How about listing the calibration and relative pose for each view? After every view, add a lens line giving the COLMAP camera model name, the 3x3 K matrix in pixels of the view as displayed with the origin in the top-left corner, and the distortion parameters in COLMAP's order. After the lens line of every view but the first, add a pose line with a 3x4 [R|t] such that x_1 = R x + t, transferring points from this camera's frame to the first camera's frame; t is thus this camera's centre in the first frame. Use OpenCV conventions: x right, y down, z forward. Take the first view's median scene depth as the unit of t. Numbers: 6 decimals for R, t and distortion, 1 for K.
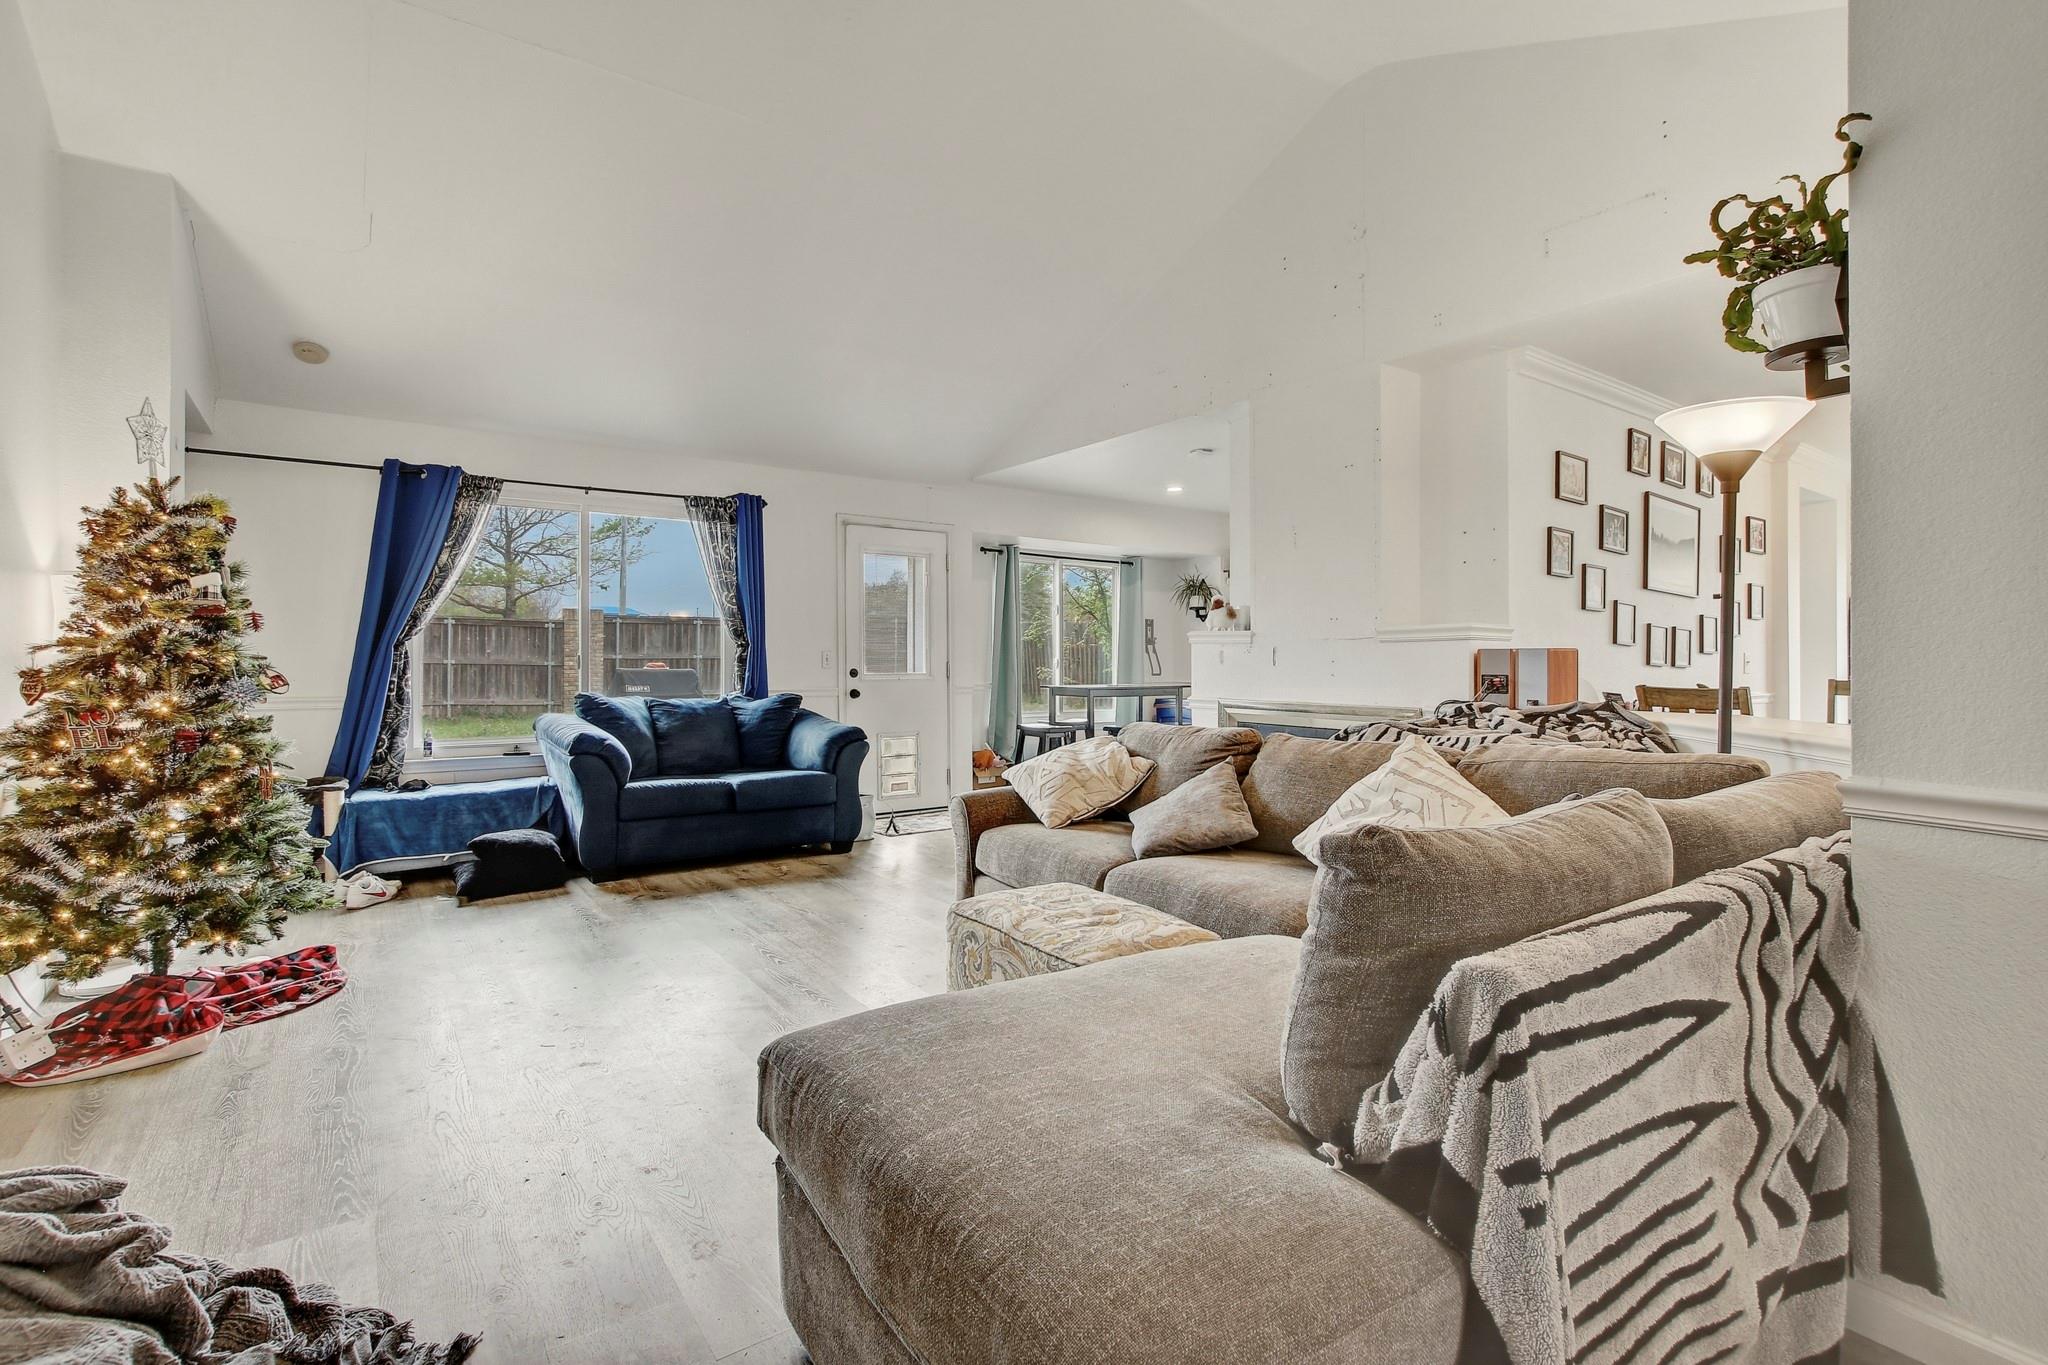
lens RADIAL K [[931.9, 0, 1022.2], [0, 931.9, 669.9], [0, 0, 1]] dist [-0.015909, 0.006350]
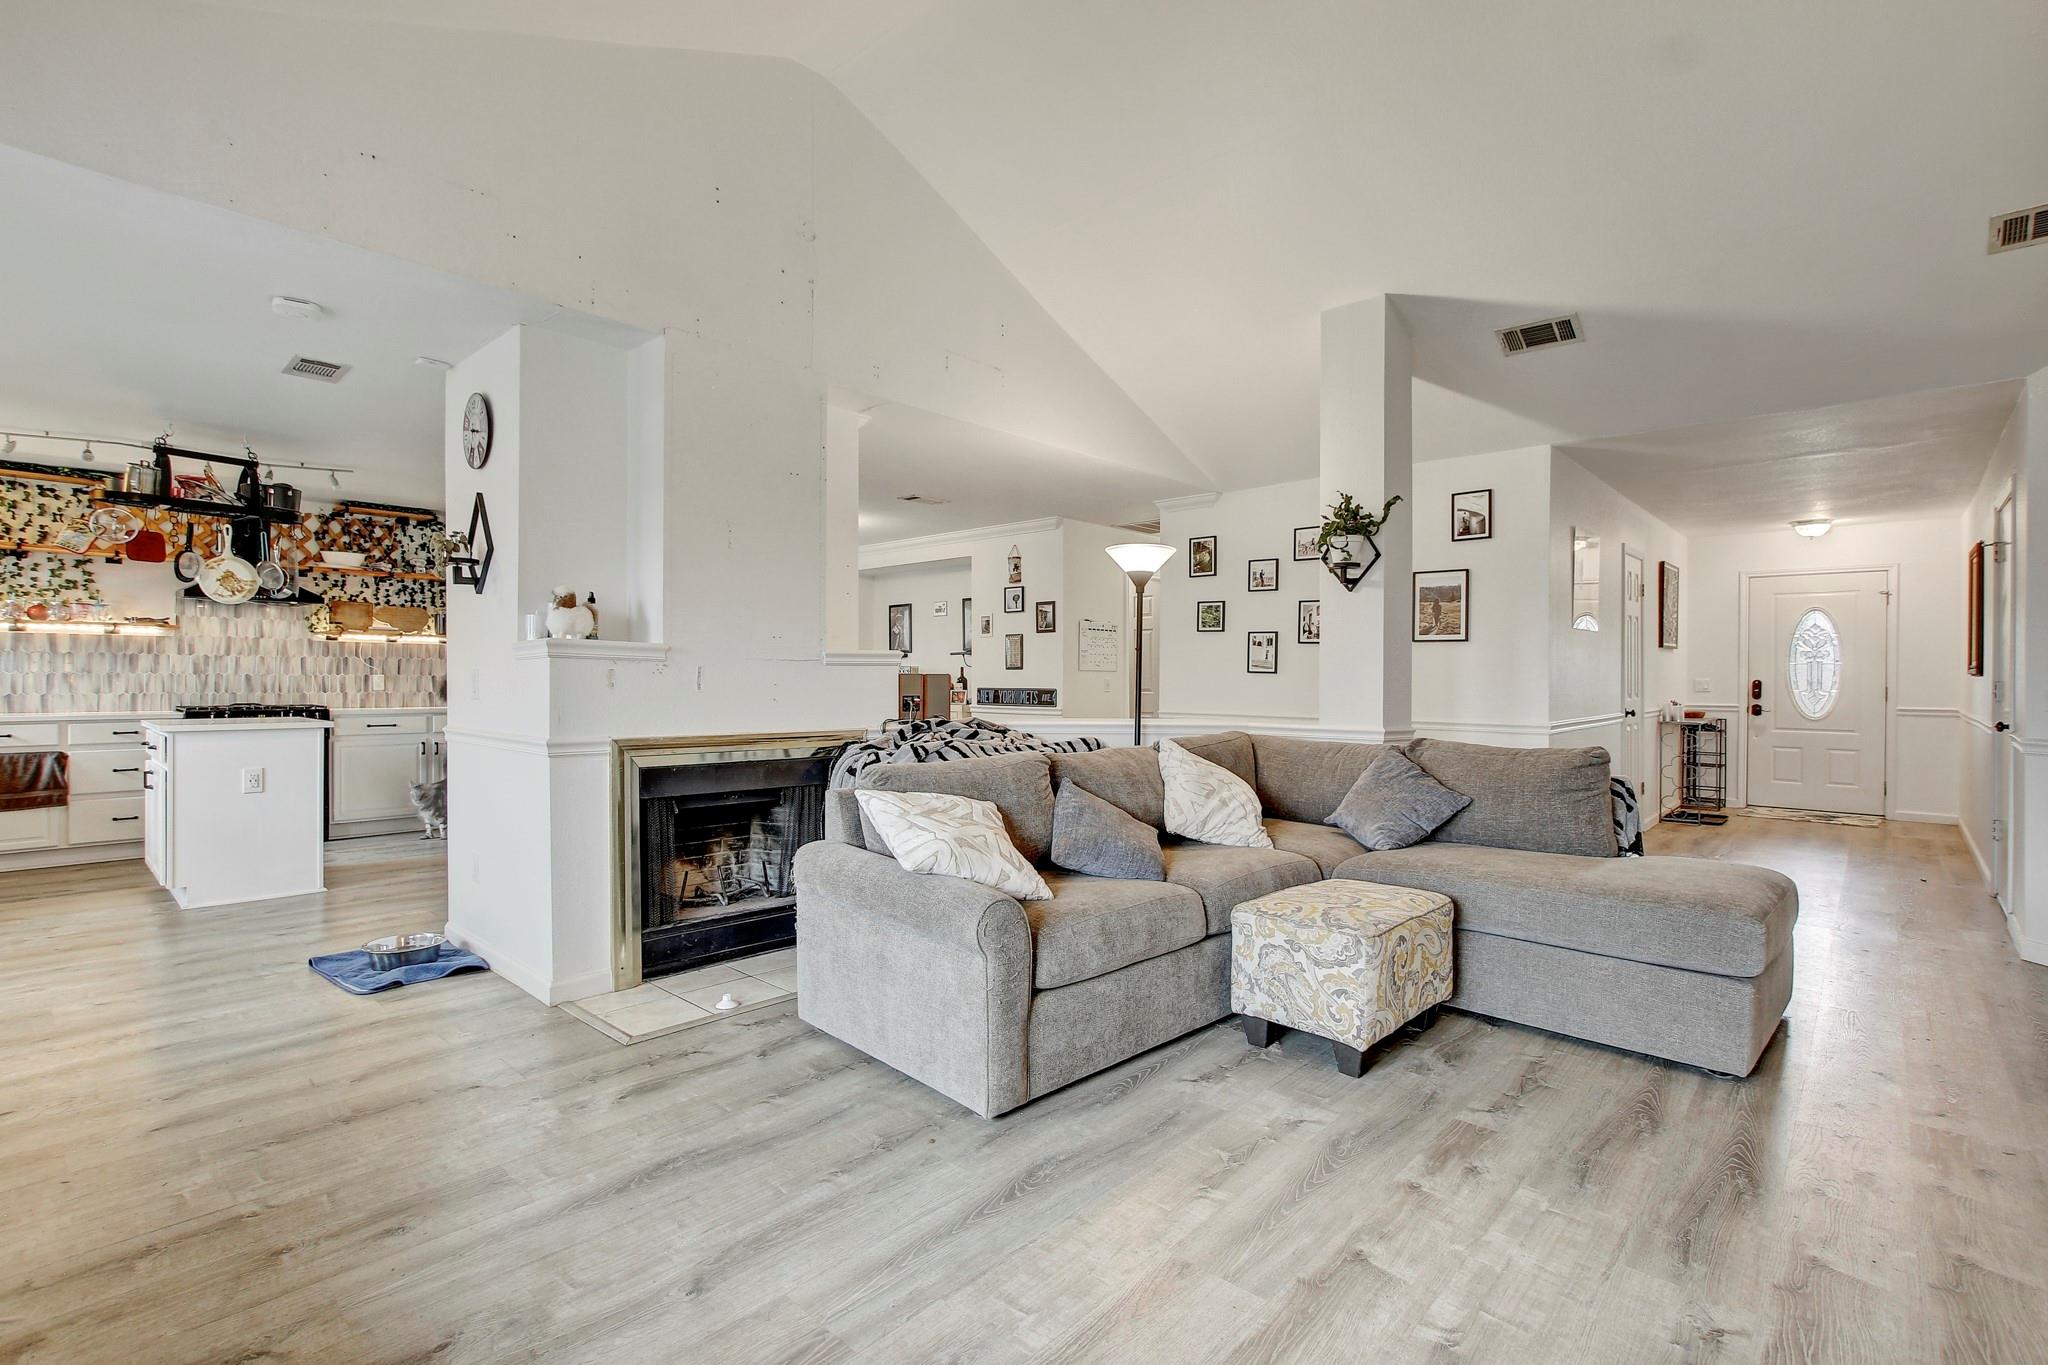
lens RADIAL K [[931.9, 0, 1025.2], [0, 931.9, 684.6], [0, 0, 1]] dist [-0.015909, 0.006350]
pose [[-0.196469, -0.008170, 0.980476, -0.656522], [0.005016, 0.999944, 0.009337, -0.017668], [-0.980497, 0.006752, -0.196417, 1.043066]]
